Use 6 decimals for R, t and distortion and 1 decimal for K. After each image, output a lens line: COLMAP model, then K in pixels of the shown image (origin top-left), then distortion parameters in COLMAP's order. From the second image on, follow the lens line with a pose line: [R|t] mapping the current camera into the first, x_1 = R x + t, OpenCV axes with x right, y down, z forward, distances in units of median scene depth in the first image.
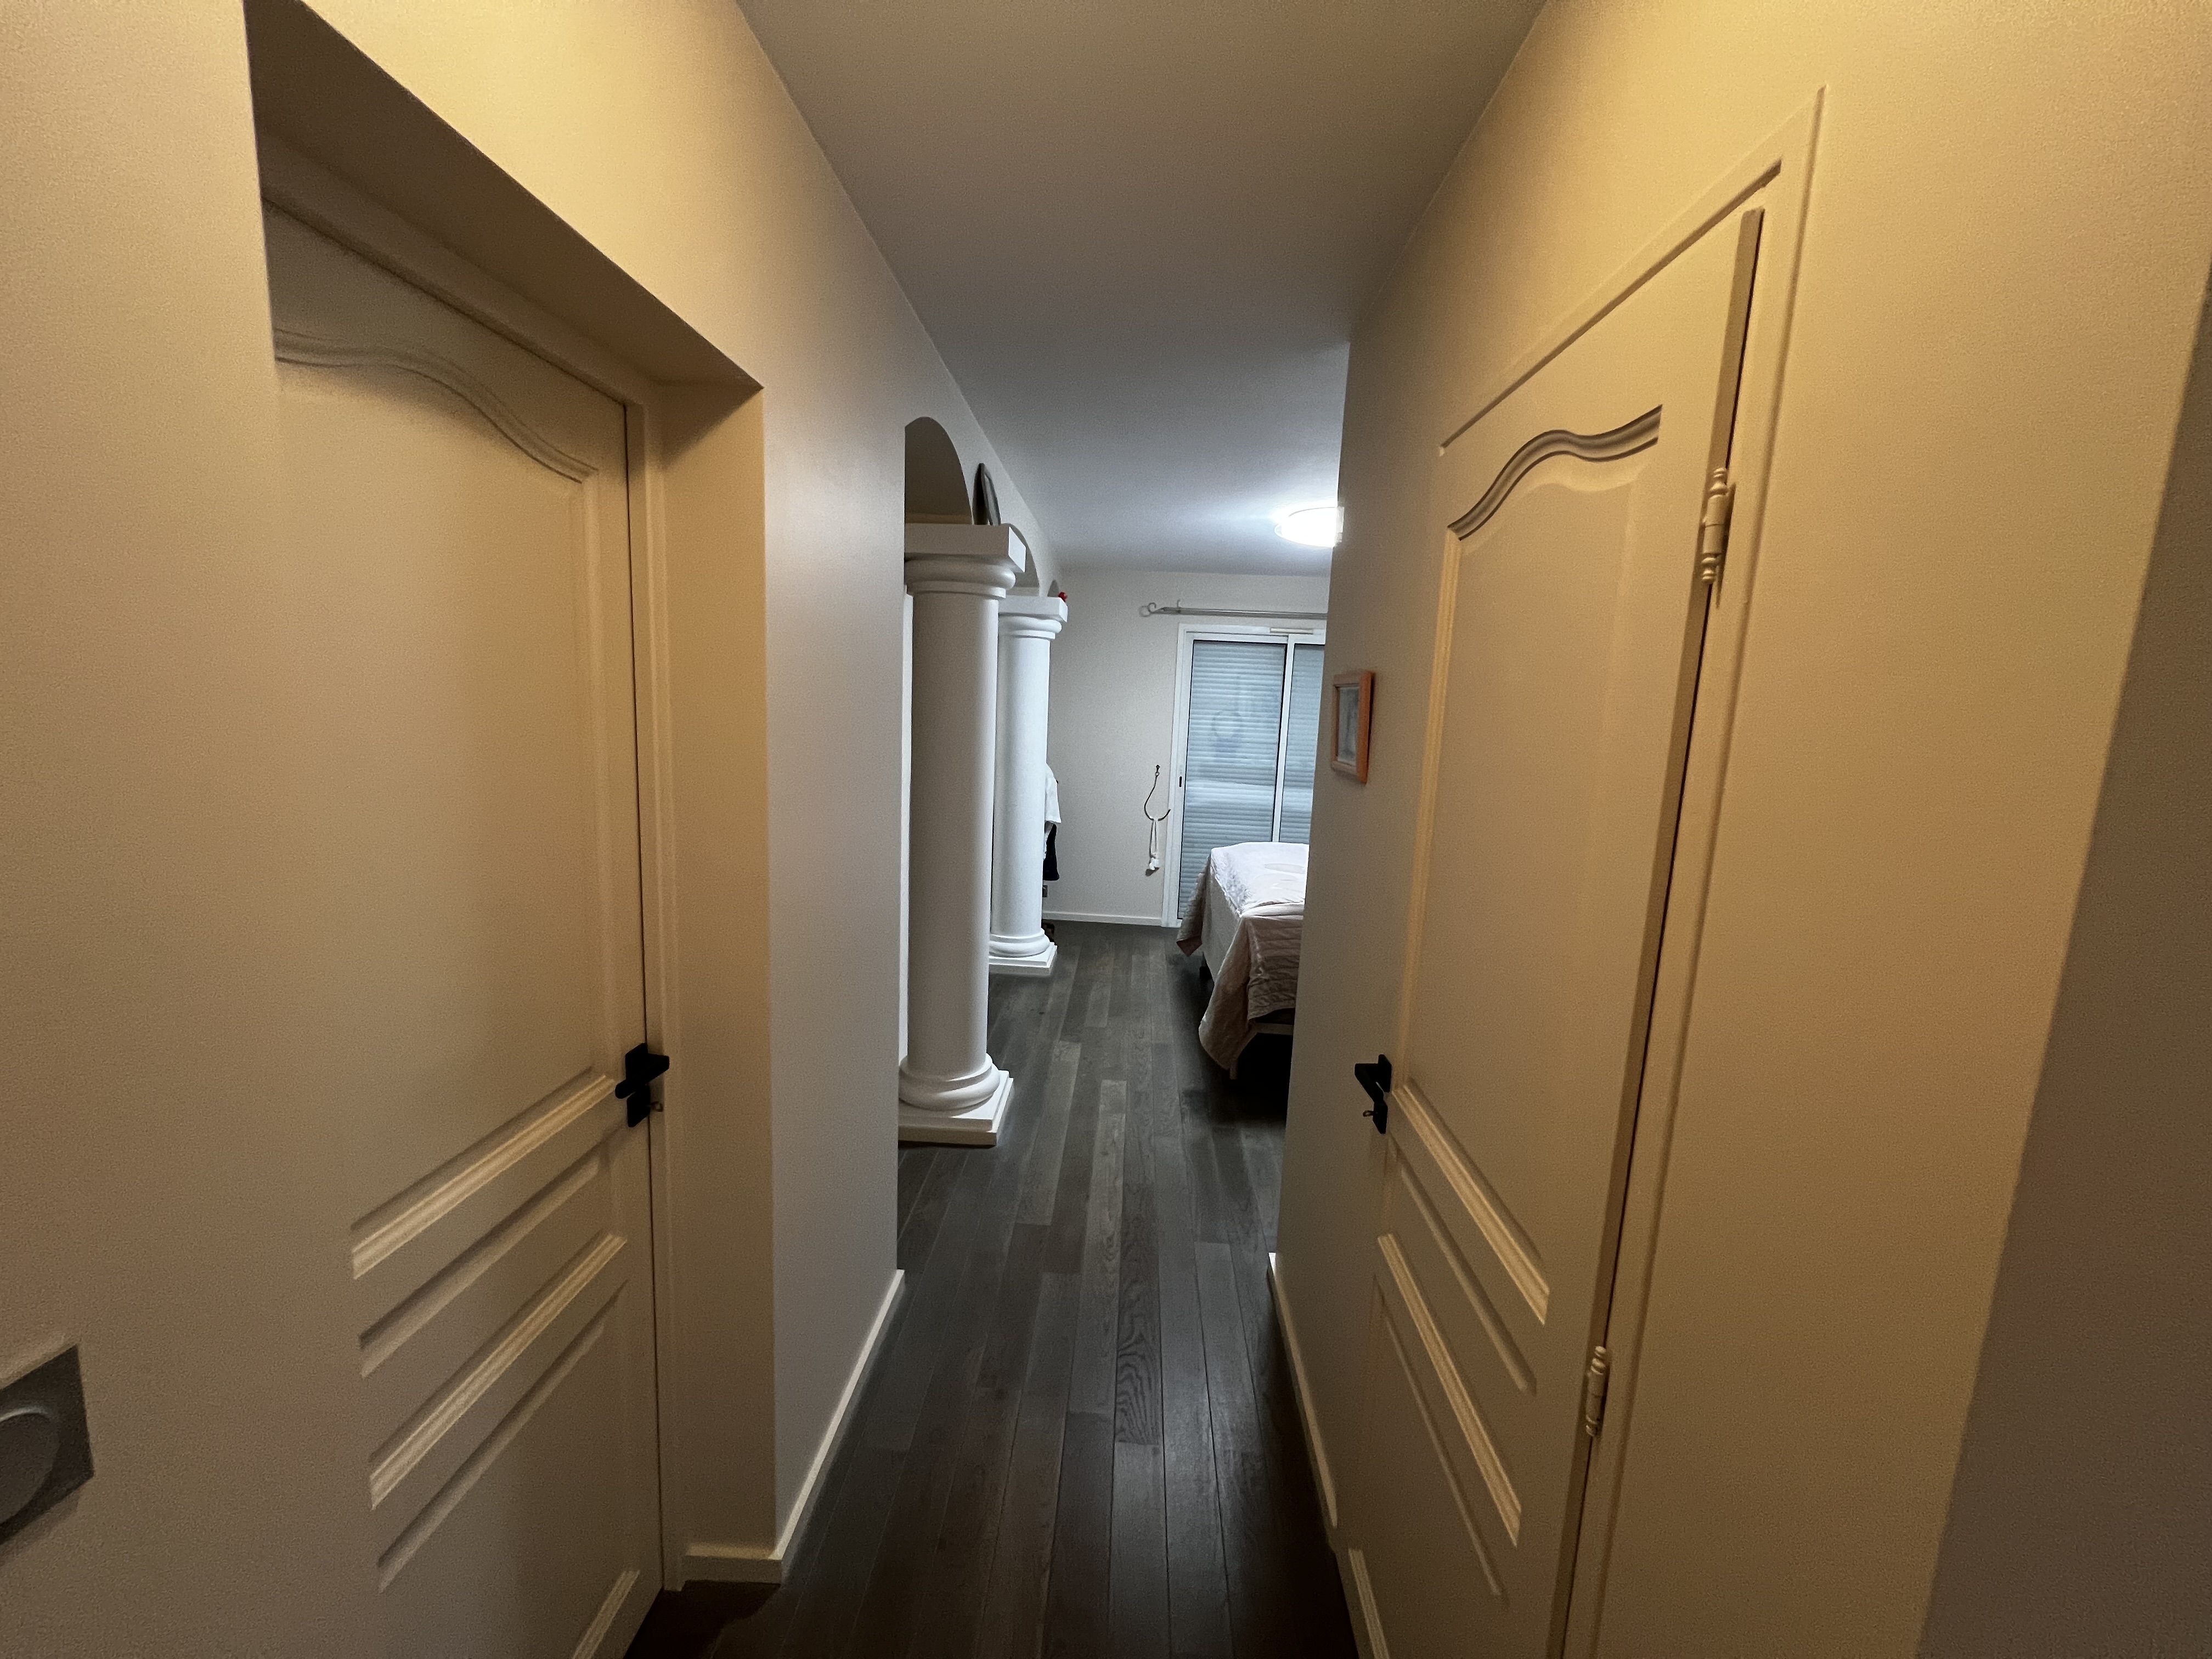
lens RADIAL K [[875.9, 0, 1105.7], [0, 875.9, 827.6], [0, 0, 1]] dist [-0.008429, 0.000035]
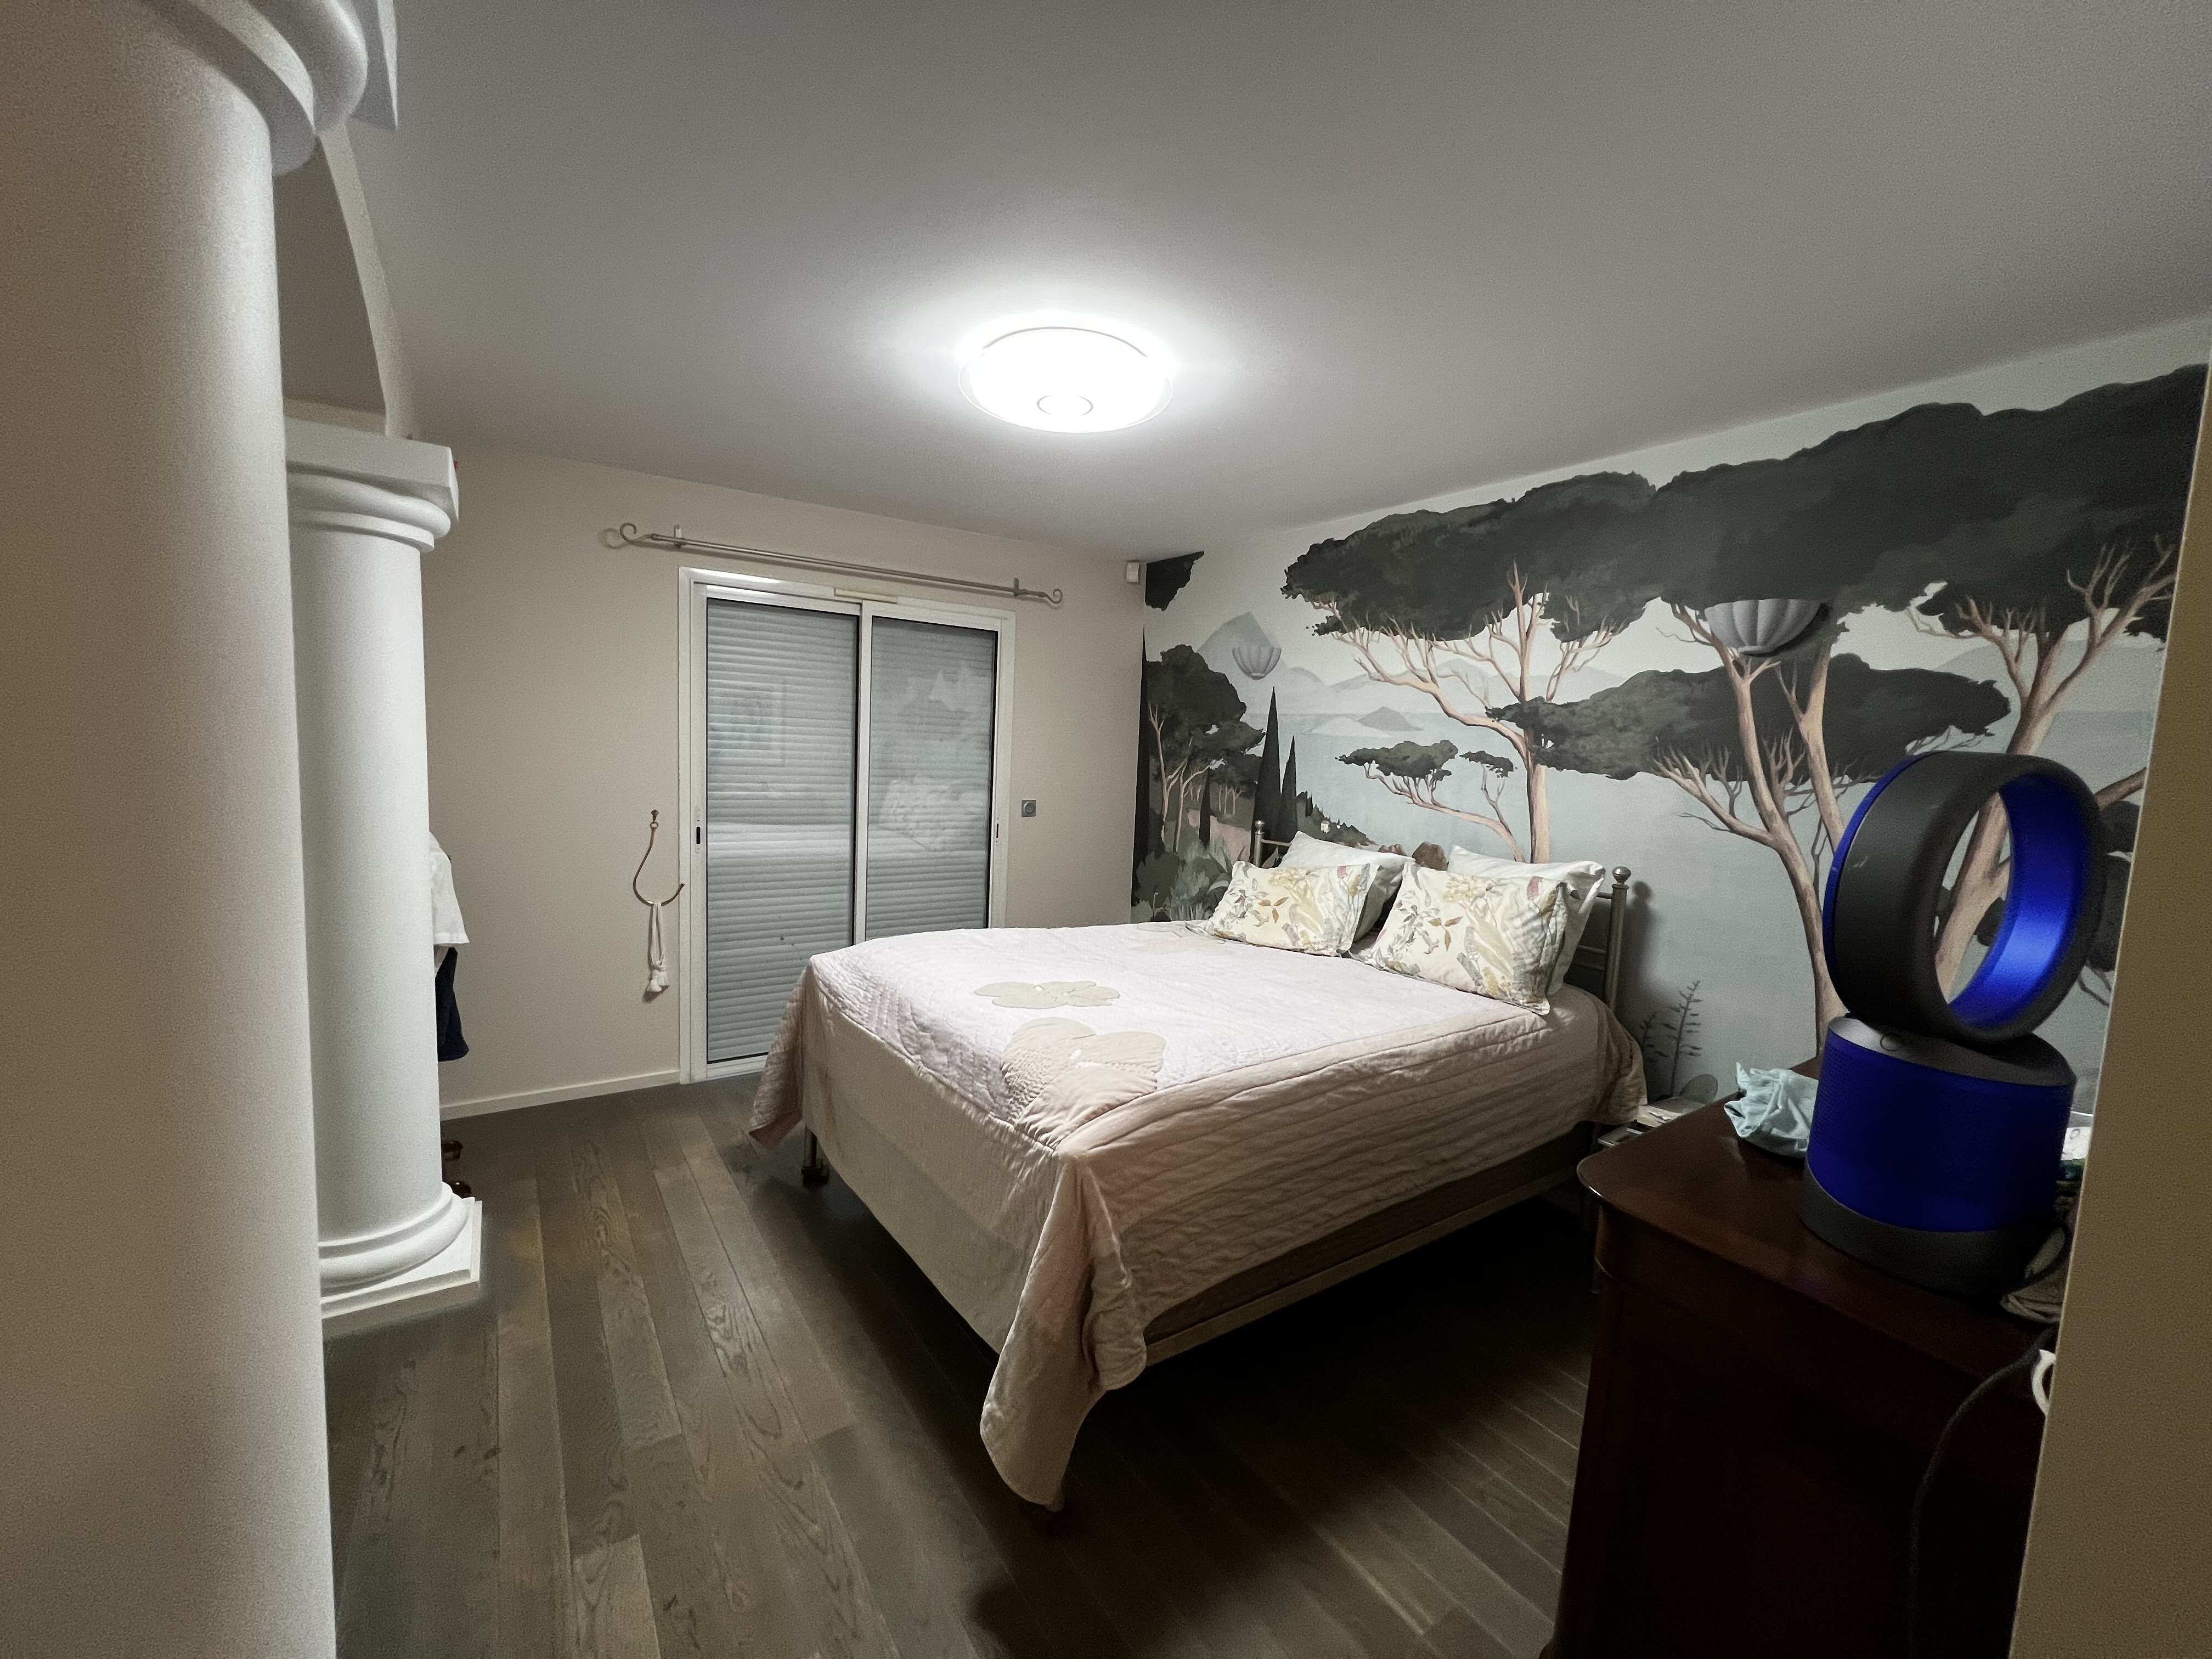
lens RADIAL K [[875.9, 0, 1106.6], [0, 875.9, 830.3], [0, 0, 1]] dist [-0.008429, 0.000035]
pose [[0.799009, -0.068095, 0.597451, -0.055125], [0.079614, 0.996800, 0.007138, -0.044479], [-0.596026, 0.041862, 0.801873, 0.416412]]
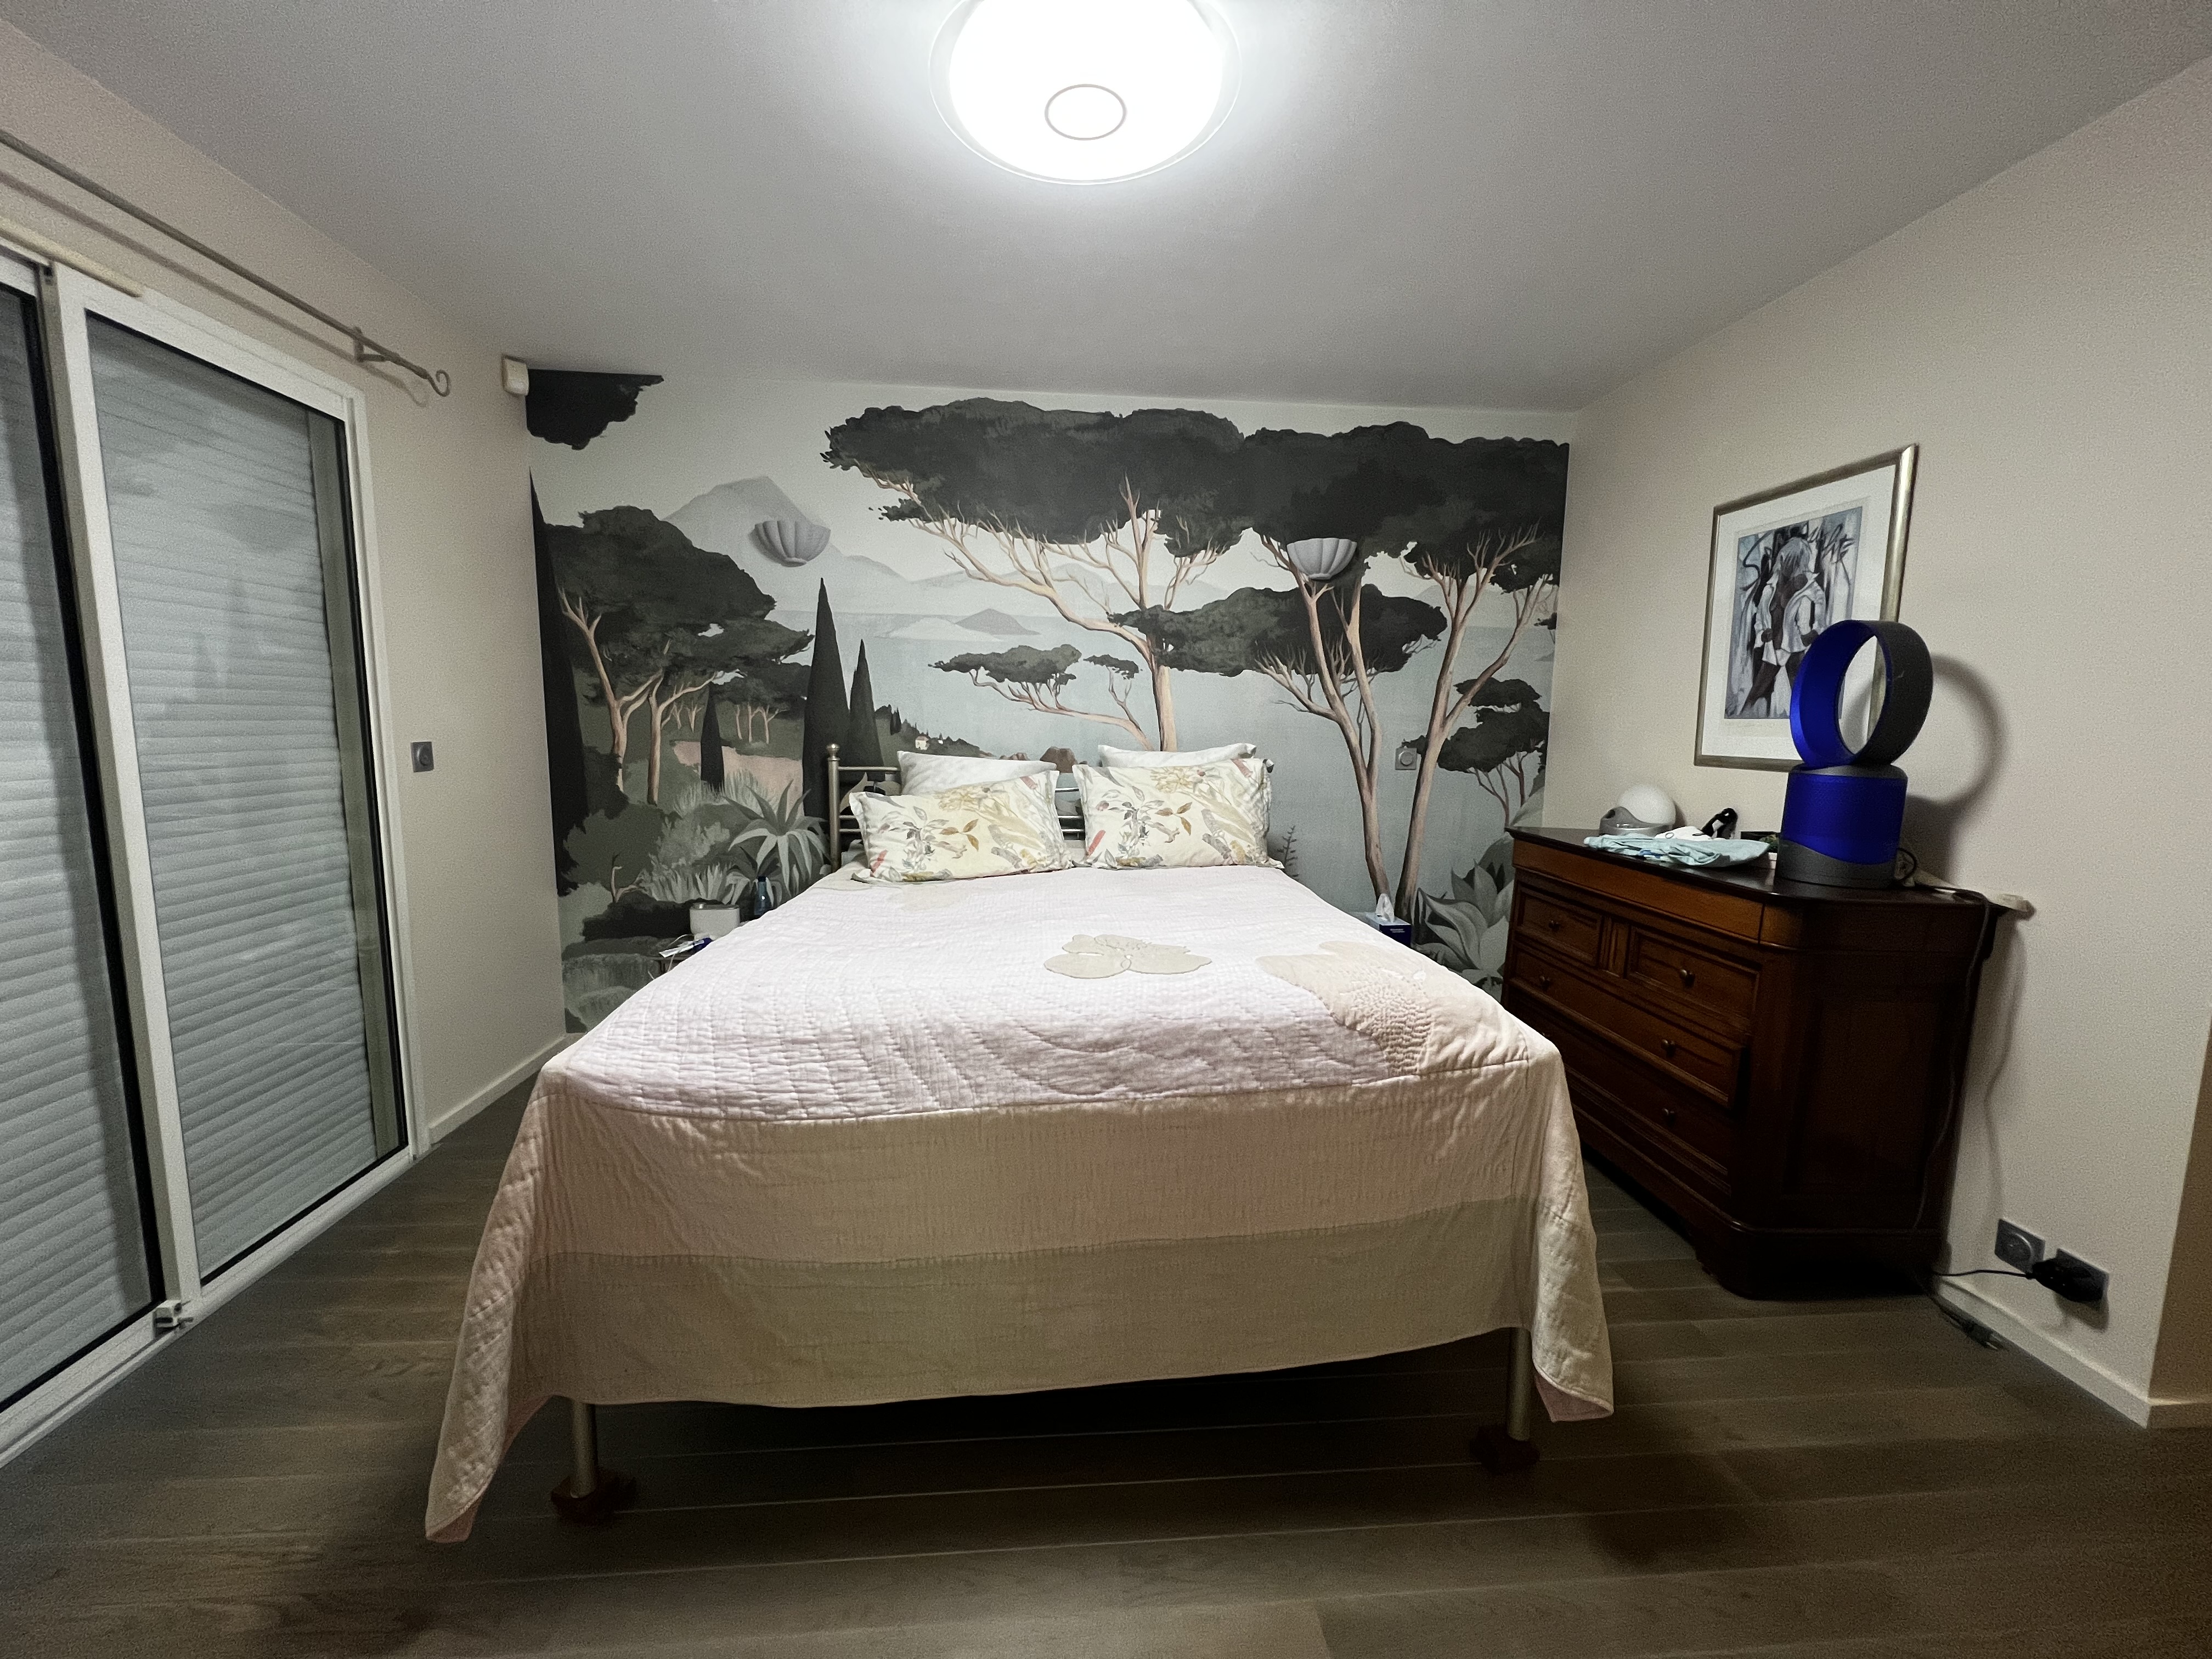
lens RADIAL K [[875.9, 0, 1101.0], [0, 875.9, 831.3], [0, 0, 1]] dist [-0.008429, 0.000035]
pose [[-0.118180, -0.172612, 0.977875, -0.131911], [0.126604, 0.974120, 0.187250, -0.068355], [-0.984888, 0.145932, -0.093268, 0.824852]]
